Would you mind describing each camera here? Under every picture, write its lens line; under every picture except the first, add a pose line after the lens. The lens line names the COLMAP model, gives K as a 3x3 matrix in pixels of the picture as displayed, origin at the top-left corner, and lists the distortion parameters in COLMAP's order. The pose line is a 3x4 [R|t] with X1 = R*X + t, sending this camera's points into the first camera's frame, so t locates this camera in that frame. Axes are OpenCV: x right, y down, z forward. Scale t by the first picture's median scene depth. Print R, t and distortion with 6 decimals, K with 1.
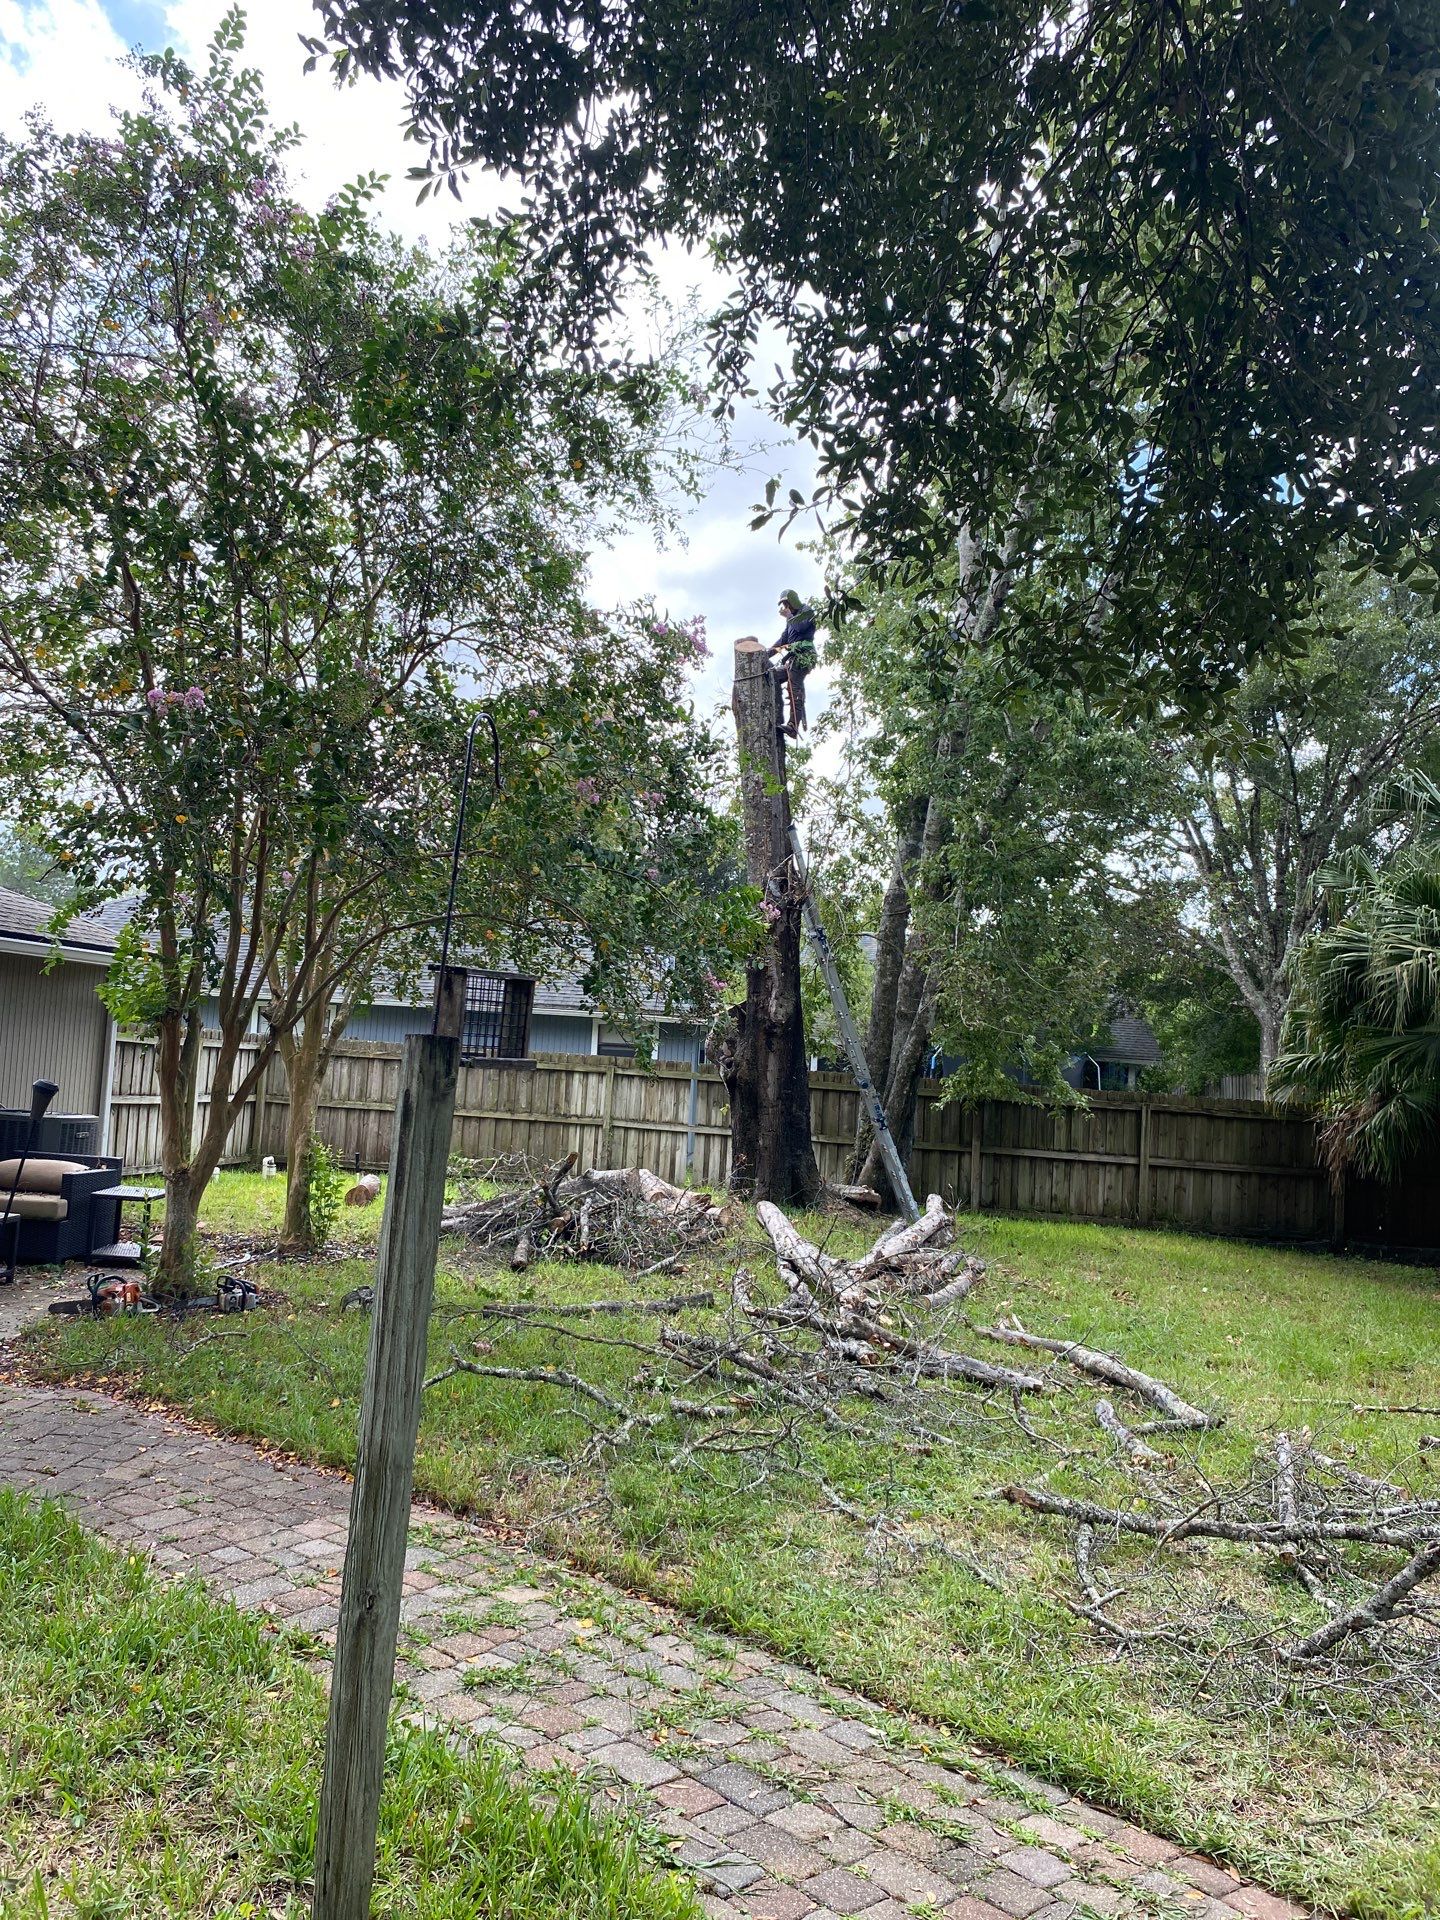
lens RADIAL K [[1474.5, 0, 706.9], [0, 1474.5, 963.0], [0, 0, 1]] dist [0.055659, -0.075216]
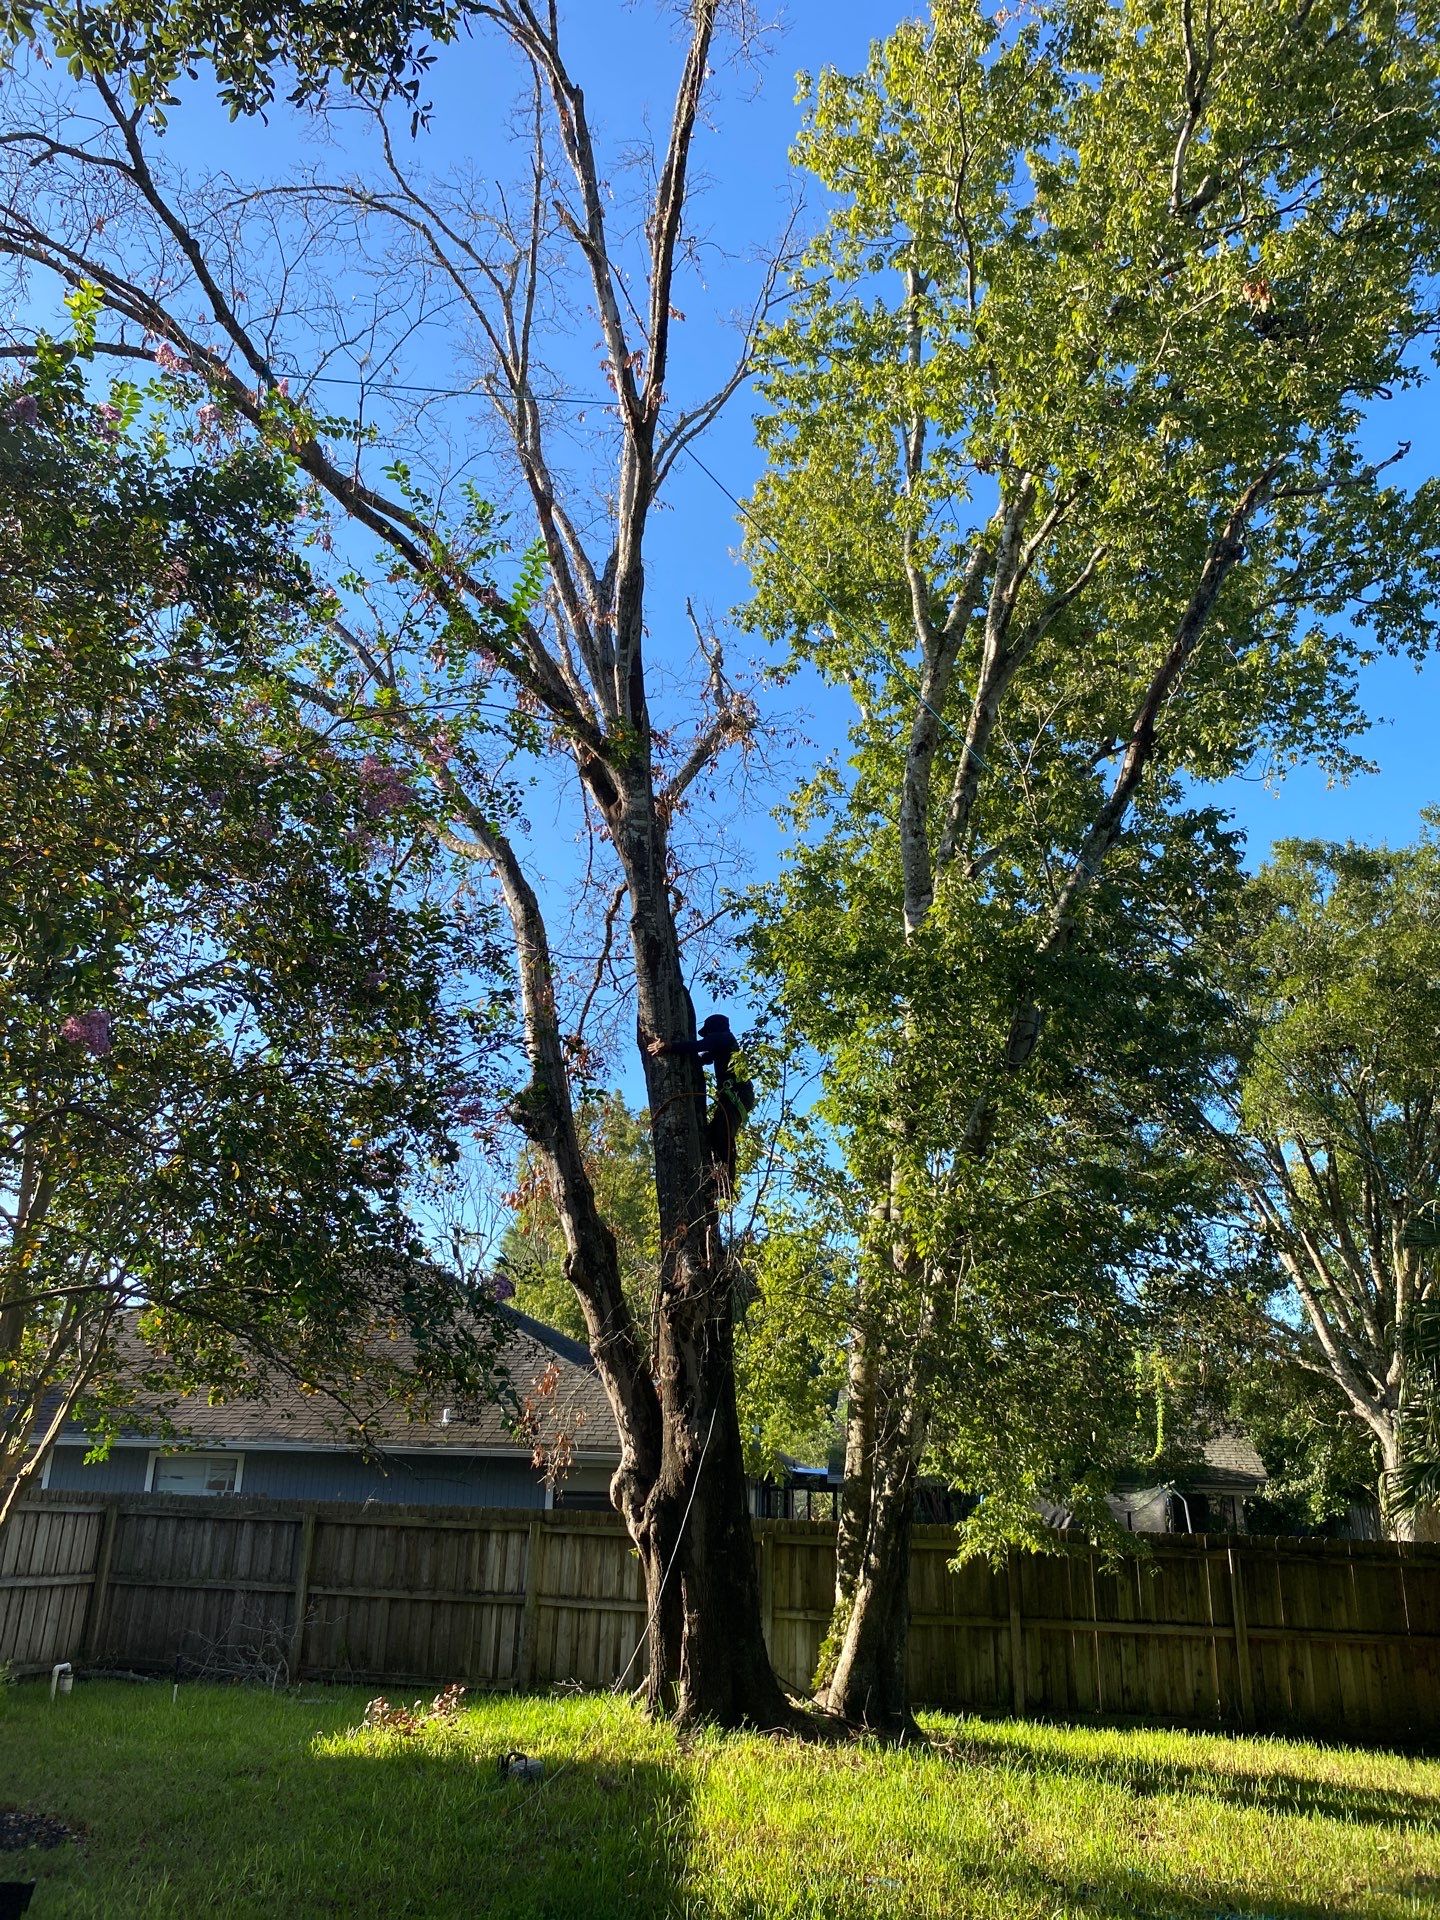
lens RADIAL K [[1483.0, 0, 715.6], [0, 1483.0, 948.5], [0, 0, 1]] dist [0.002211, 0.007854]
pose [[0.997880, -0.052120, -0.038963, 0.108519], [0.038481, 0.955467, -0.292577, 0.019793], [0.052477, 0.290458, 0.955448, 0.241236]]
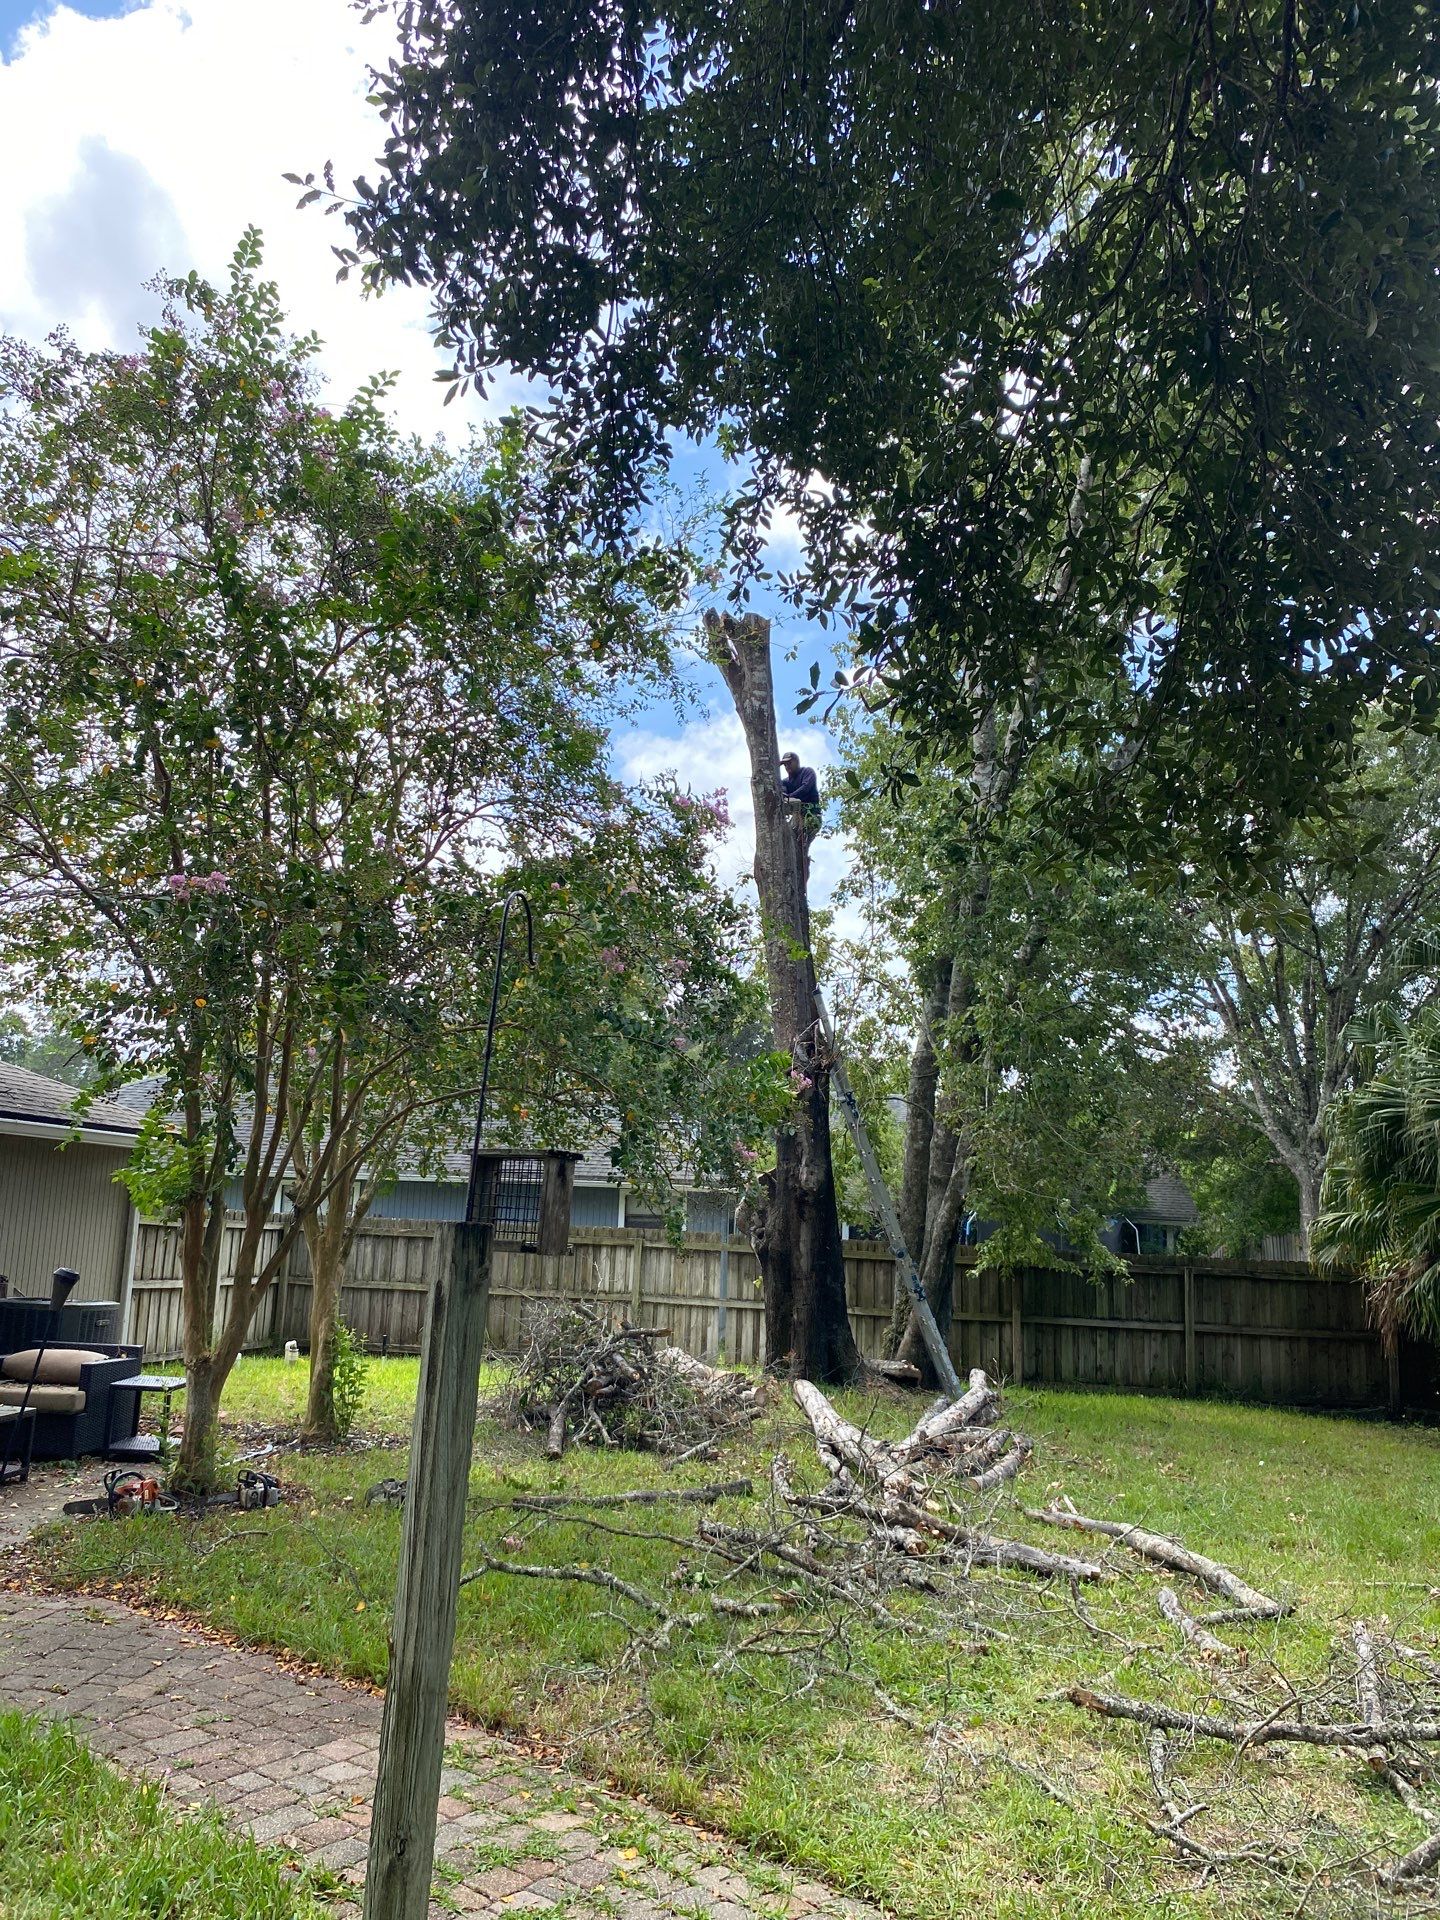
lens RADIAL K [[1481.3, 0, 718.4], [0, 1481.3, 980.4], [0, 0, 1]] dist [0.025183, -0.000204]
pose [[0.999715, -0.022698, -0.007349, -0.002039], [0.021844, 0.994682, -0.100651, -0.001630], [0.009595, 0.100461, 0.994895, 0.004366]]
